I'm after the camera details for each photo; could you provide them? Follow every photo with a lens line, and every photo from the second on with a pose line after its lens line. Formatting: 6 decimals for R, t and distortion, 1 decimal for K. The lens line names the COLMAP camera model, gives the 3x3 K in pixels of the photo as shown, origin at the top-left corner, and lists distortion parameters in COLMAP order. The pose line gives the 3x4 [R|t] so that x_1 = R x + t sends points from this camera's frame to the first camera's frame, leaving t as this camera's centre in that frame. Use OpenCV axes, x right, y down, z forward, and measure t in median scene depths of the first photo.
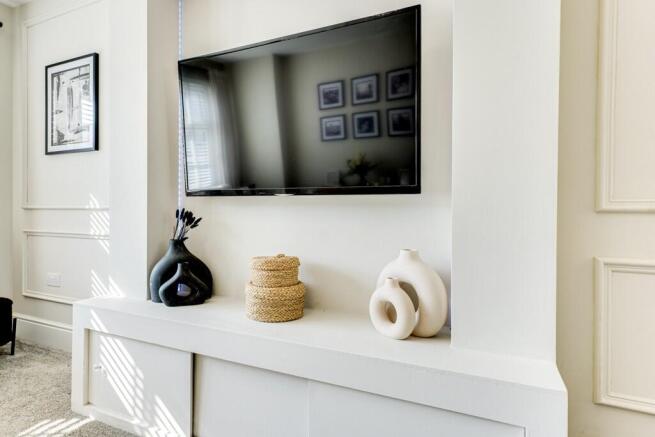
lens RADIAL K [[271.4, 0, 333.0], [0, 271.4, 210.3], [0, 0, 1]] dist [-0.015970, 0.000284]
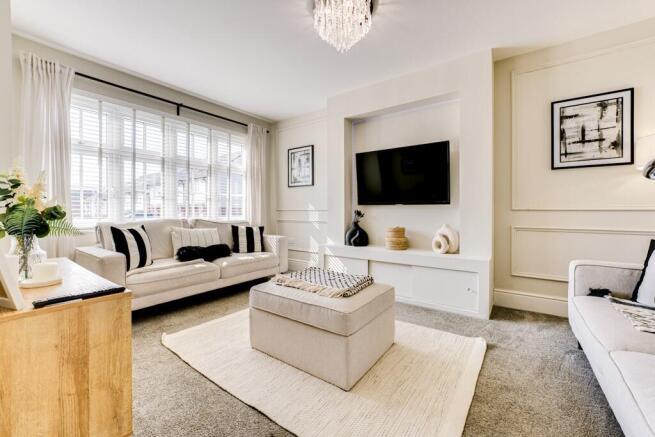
lens RADIAL K [[271.4, 0, 333.0], [0, 271.4, 210.3], [0, 0, 1]] dist [-0.015970, 0.000284]
pose [[0.958733, -0.008379, -0.284184, -0.039887], [0.009733, 0.999947, 0.003351, -0.015703], [0.284141, -0.005979, 0.958764, -1.581289]]
